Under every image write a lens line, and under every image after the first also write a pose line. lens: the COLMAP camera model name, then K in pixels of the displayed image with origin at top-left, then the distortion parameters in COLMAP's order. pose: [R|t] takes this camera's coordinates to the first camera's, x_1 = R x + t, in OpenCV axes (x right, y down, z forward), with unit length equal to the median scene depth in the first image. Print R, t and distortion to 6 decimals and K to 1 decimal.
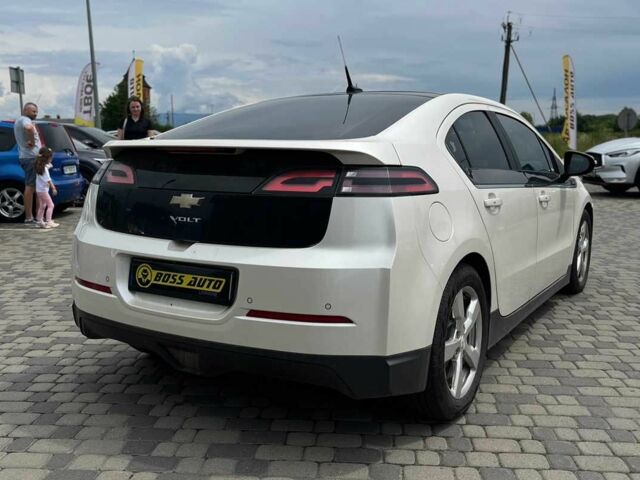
lens RADIAL K [[687.6, 0, 320.0], [0, 687.6, 240.0], [0, 0, 1]] dist [0.060217, -0.033682]
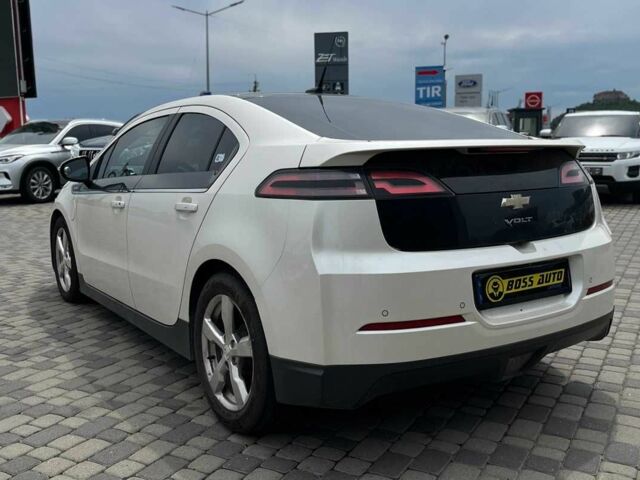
lens RADIAL K [[687.6, 0, 320.0], [0, 687.6, 240.0], [0, 0, 1]] dist [0.060217, -0.033682]
pose [[0.378104, -0.127031, 0.917006, -1.164147], [0.138113, 0.987196, 0.079807, -0.115777], [-0.915403, 0.096475, 0.390808, 0.848679]]
